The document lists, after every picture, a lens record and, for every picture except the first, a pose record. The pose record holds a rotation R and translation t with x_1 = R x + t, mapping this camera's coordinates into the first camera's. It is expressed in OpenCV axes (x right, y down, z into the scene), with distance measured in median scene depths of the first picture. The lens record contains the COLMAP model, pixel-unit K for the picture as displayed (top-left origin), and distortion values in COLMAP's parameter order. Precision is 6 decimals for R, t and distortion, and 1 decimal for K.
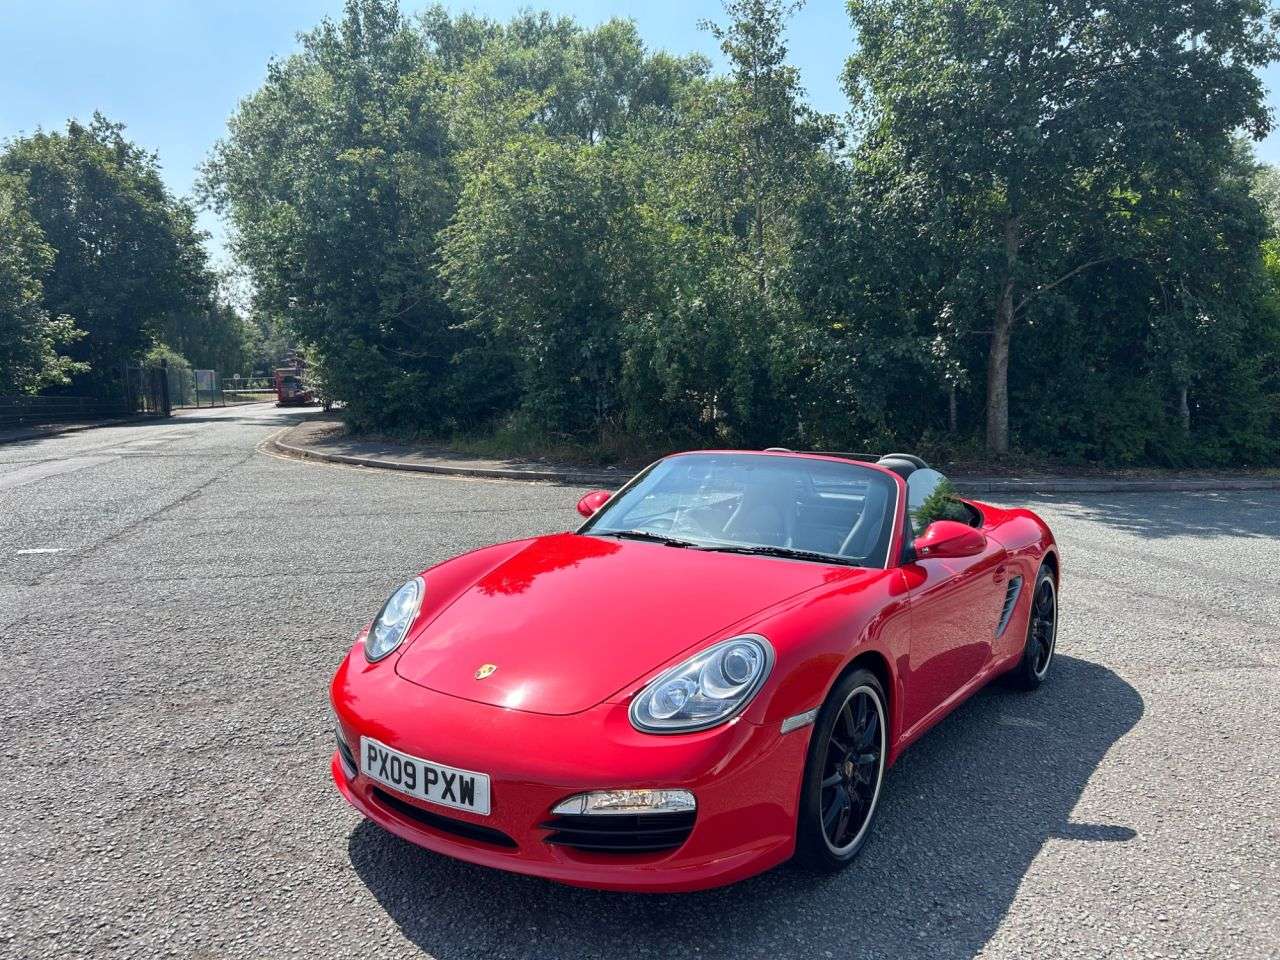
lens RADIAL K [[971.4, 0, 631.3], [0, 971.4, 486.2], [0, 0, 1]] dist [0.050534, -0.058107]
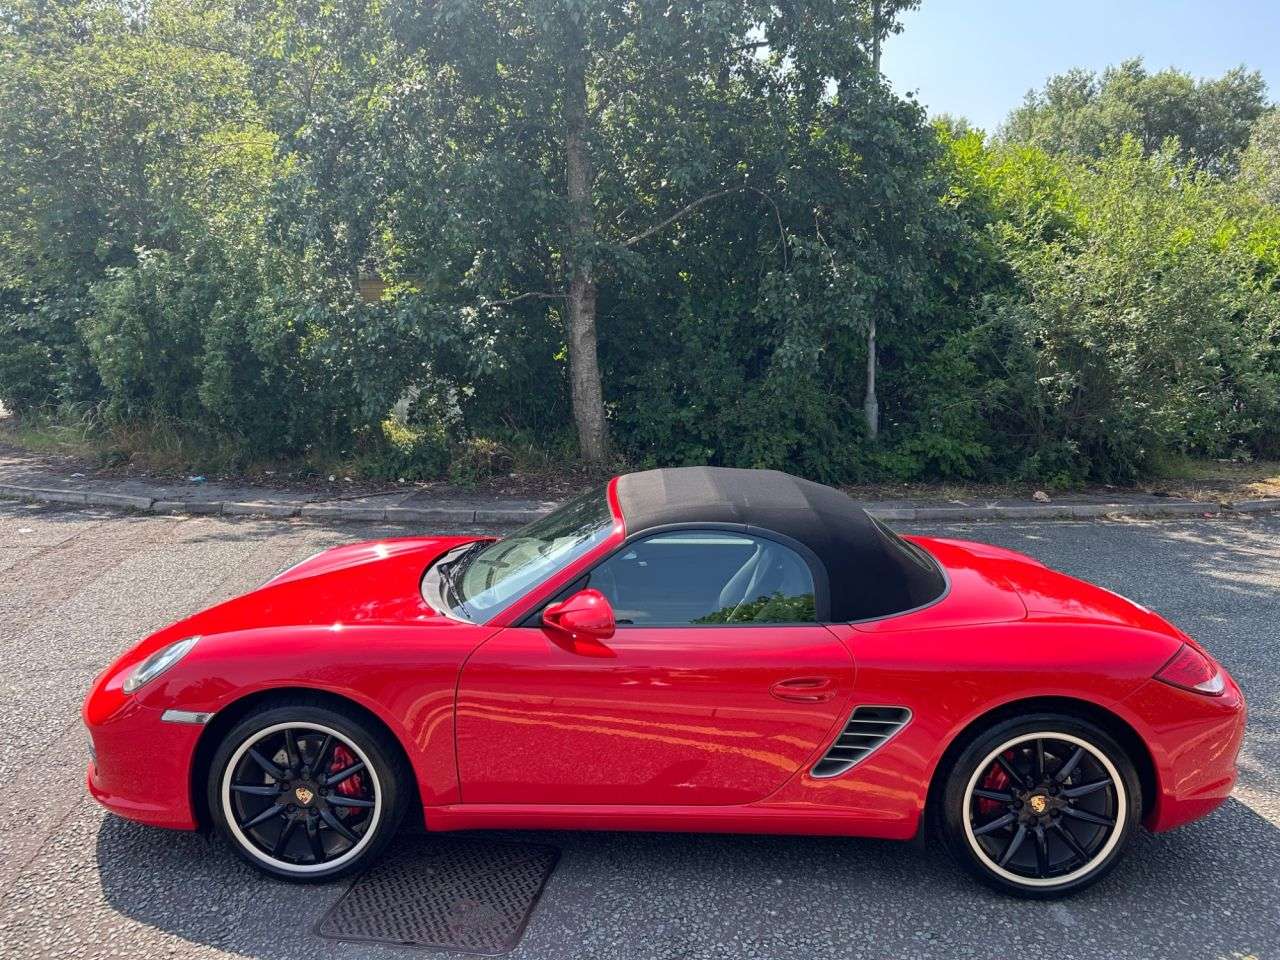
lens RADIAL K [[982.2, 0, 638.8], [0, 982.2, 481.8], [0, 0, 1]] dist [0.000852, -0.000922]
pose [[0.995456, 0.011243, -0.094558, 0.484244], [-0.008976, 0.999663, 0.024361, -0.036562], [0.094800, -0.023401, 0.995221, 0.266826]]
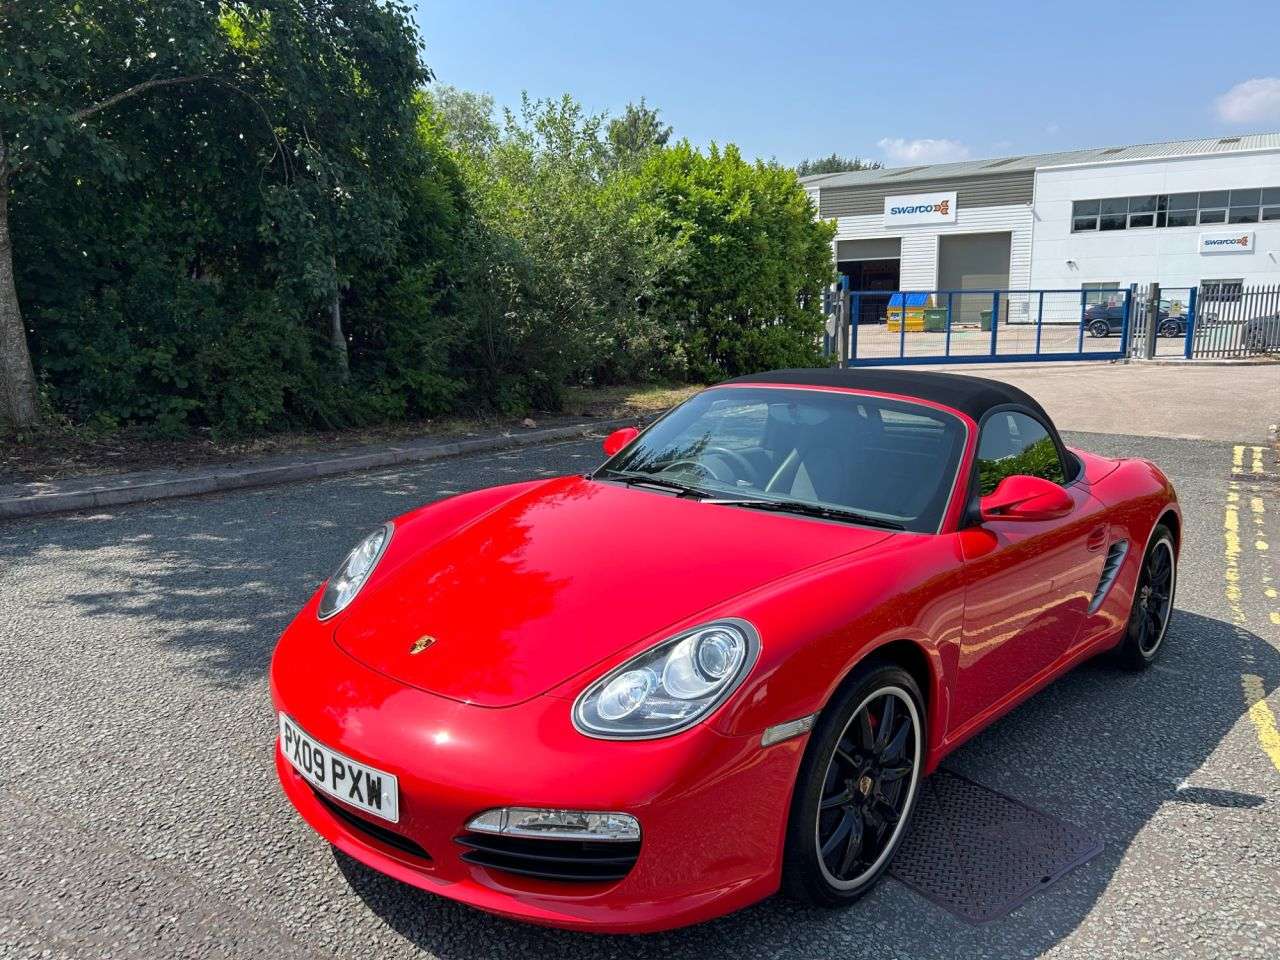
lens RADIAL K [[971.4, 0, 639.2], [0, 971.4, 491.8], [0, 0, 1]] dist [0.050534, -0.058107]
pose [[0.721072, -0.119043, 0.682557, 0.249444], [0.063901, 0.992357, 0.105567, -0.033072], [-0.689908, -0.032505, 0.723167, 0.379278]]
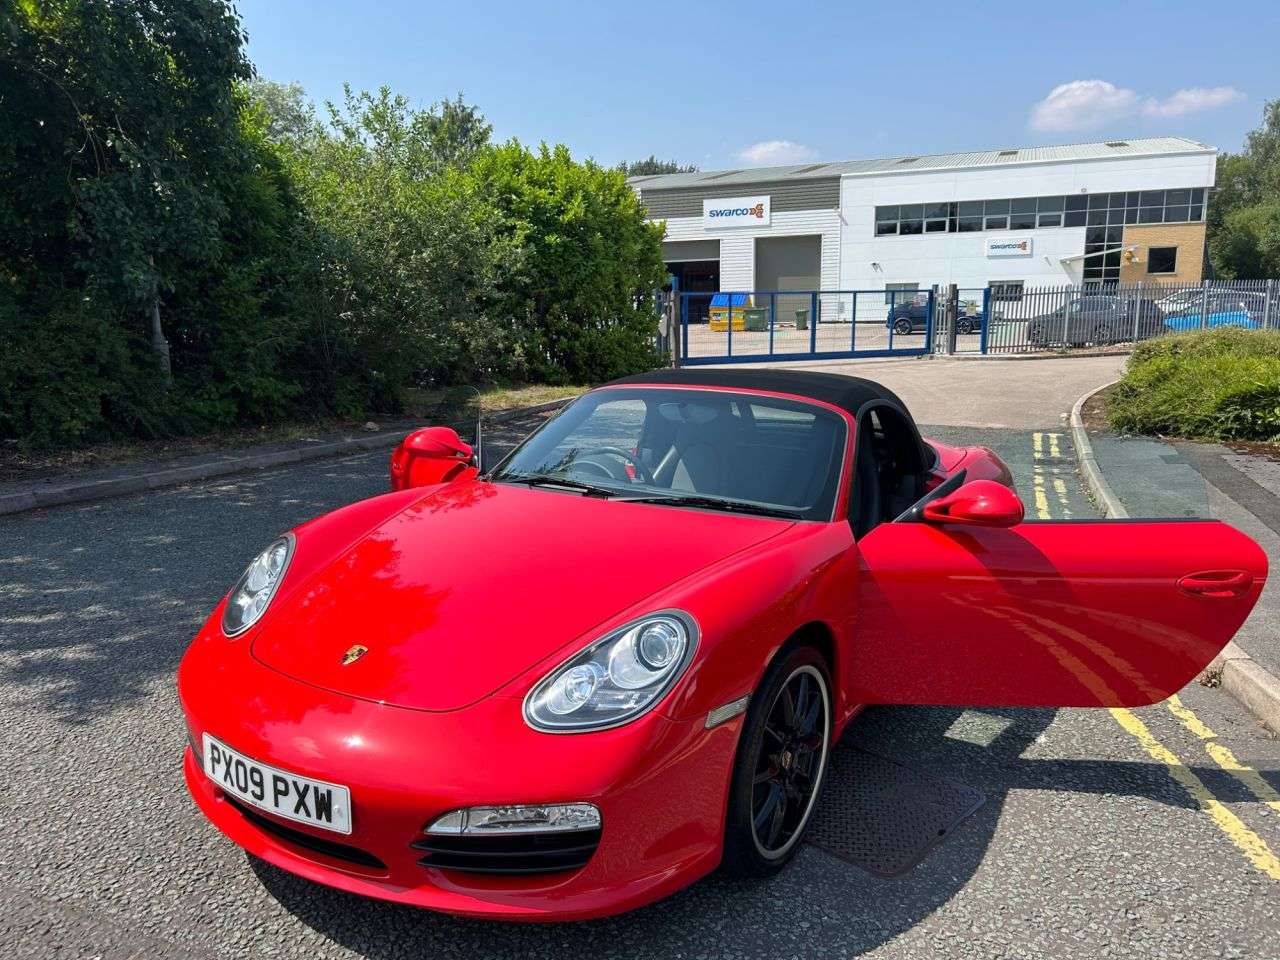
lens RADIAL K [[971.4, 0, 636.0], [0, 971.4, 492.9], [0, 0, 1]] dist [0.050534, -0.058107]
pose [[0.589745, -0.143251, 0.794783, 0.235730], [0.079012, 0.989655, 0.119747, -0.034704], [-0.803715, -0.007823, 0.594962, 0.387560]]
